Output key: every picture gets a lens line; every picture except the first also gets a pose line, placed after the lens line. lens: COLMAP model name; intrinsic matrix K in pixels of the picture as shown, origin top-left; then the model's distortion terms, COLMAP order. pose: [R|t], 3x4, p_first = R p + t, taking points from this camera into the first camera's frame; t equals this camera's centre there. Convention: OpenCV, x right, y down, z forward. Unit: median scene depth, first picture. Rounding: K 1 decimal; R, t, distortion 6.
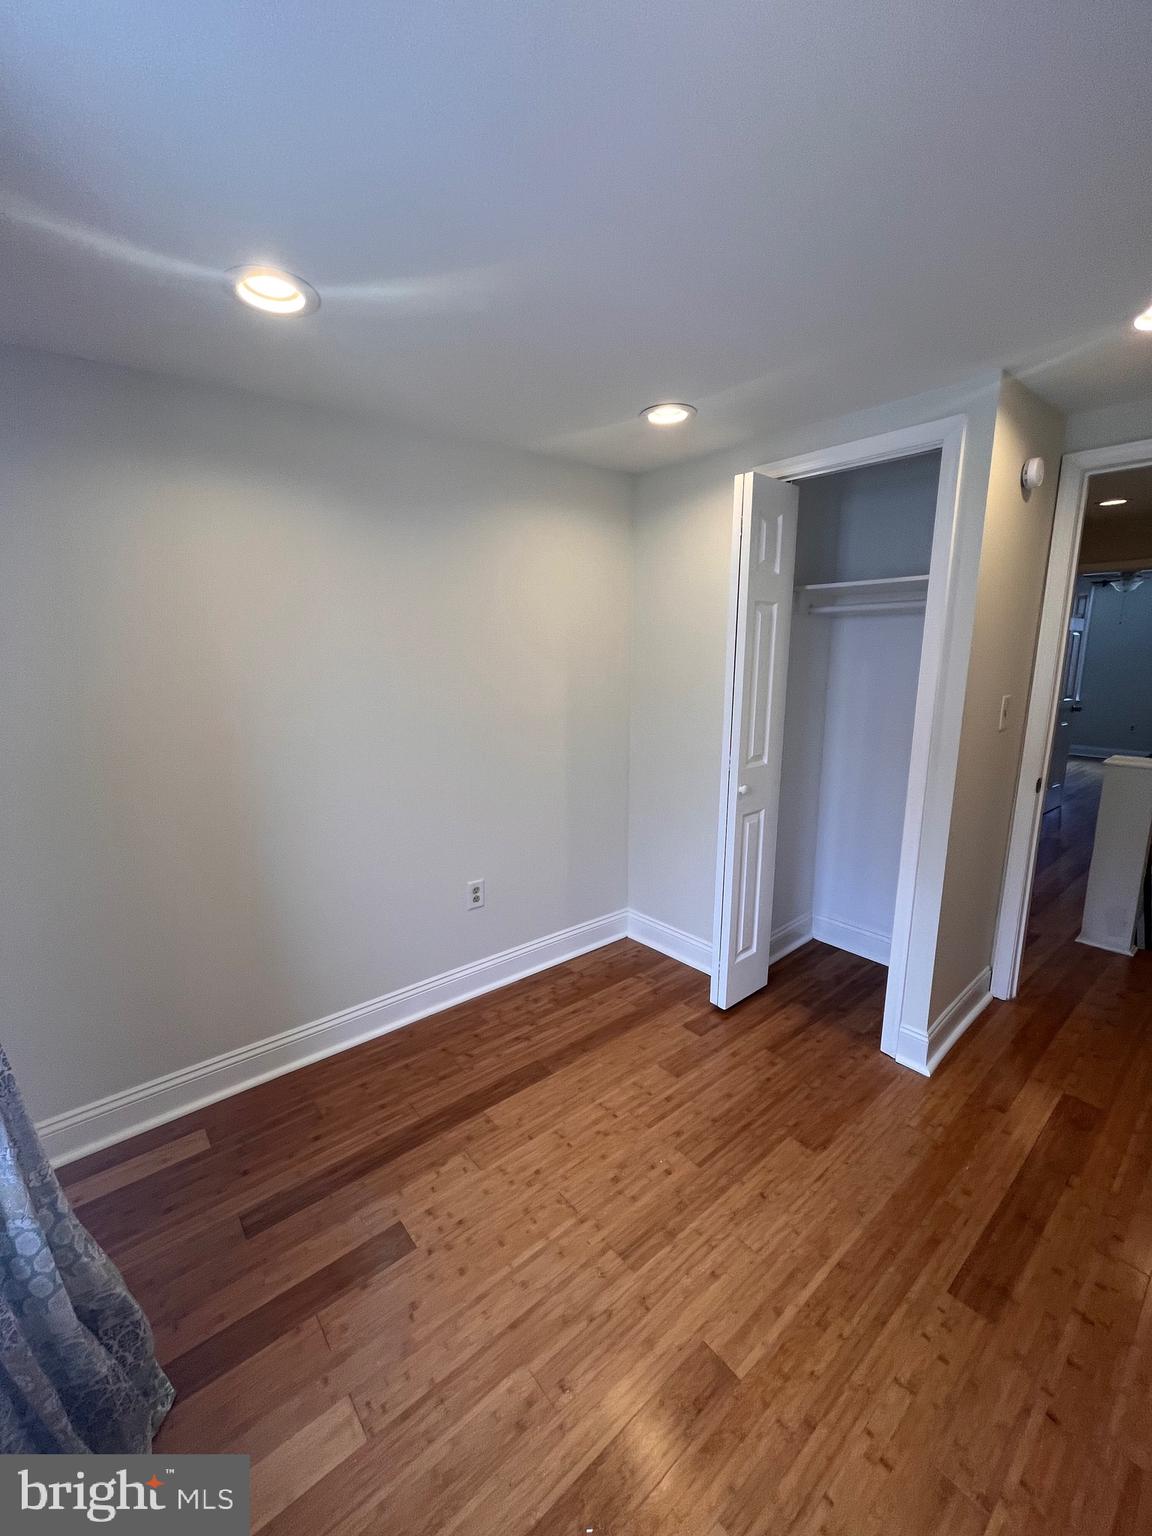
lens RADIAL K [[617.2, 0, 568.3], [0, 617.2, 759.5], [0, 0, 1]] dist [-0.002910, -0.001141]
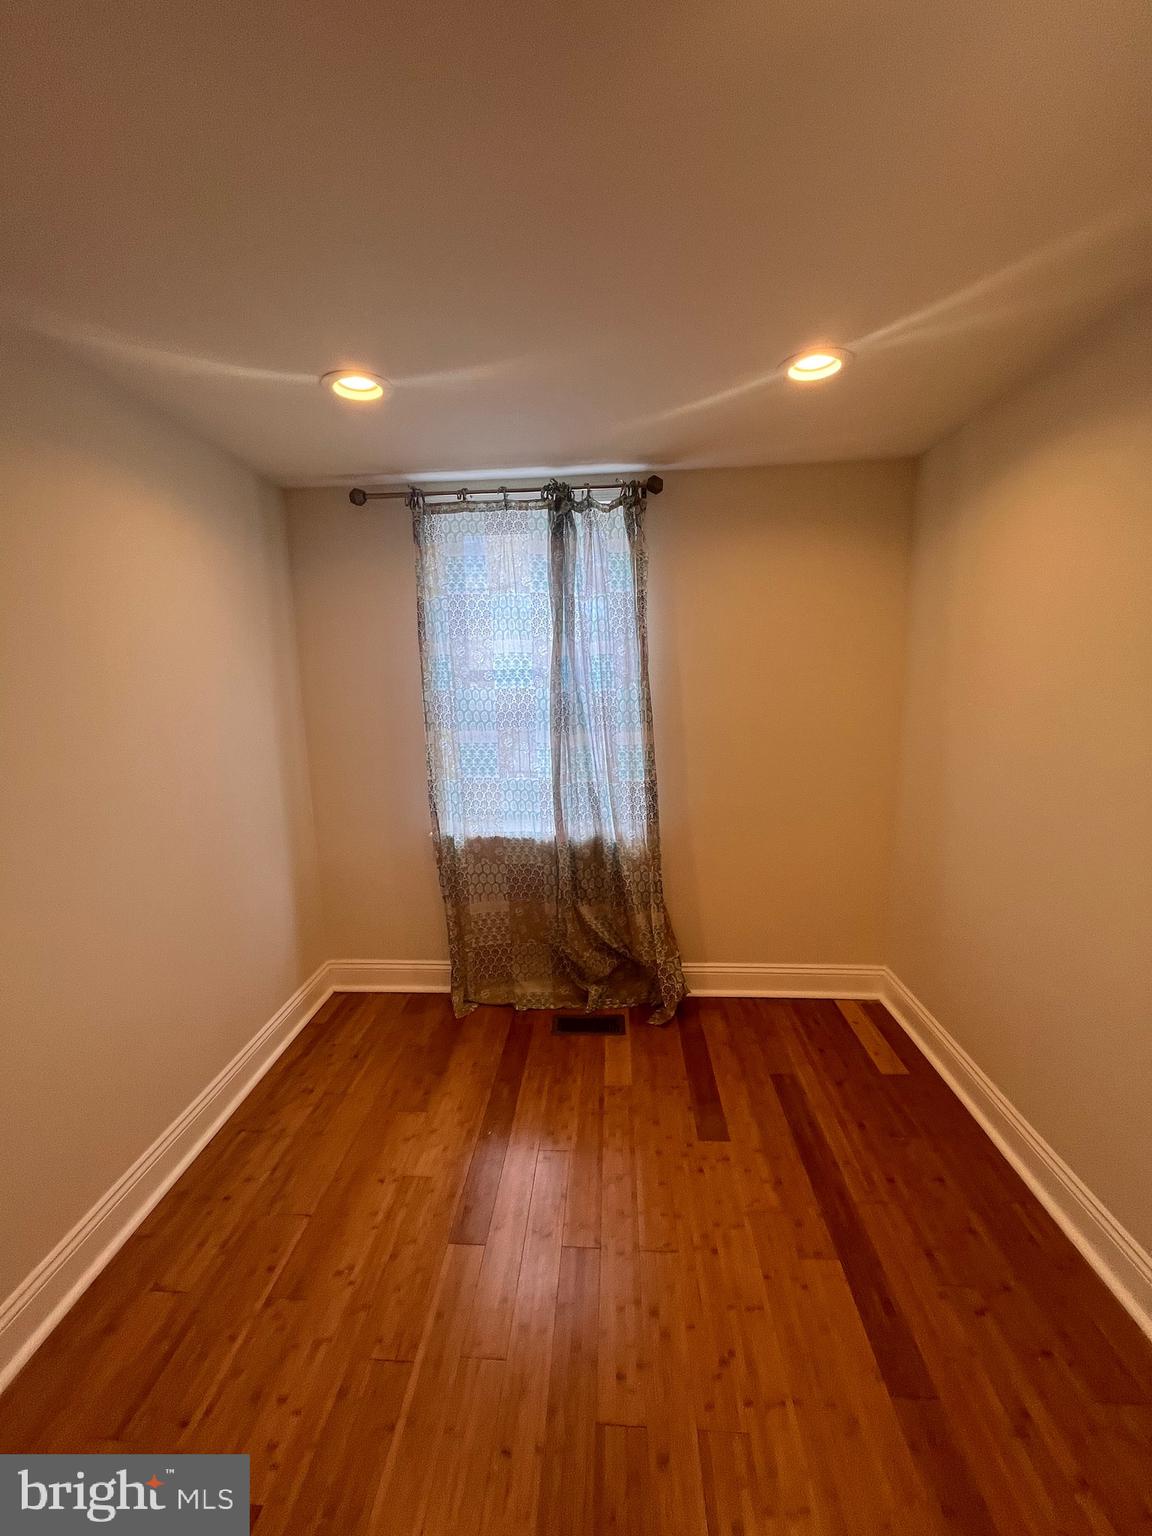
lens RADIAL K [[617.2, 0, 568.3], [0, 617.2, 759.5], [0, 0, 1]] dist [-0.002910, -0.001141]
pose [[-0.689540, 0.130862, -0.712327, 0.649889], [-0.102752, 0.955916, 0.275077, -0.229052], [0.716922, 0.262870, -0.645695, 1.276888]]
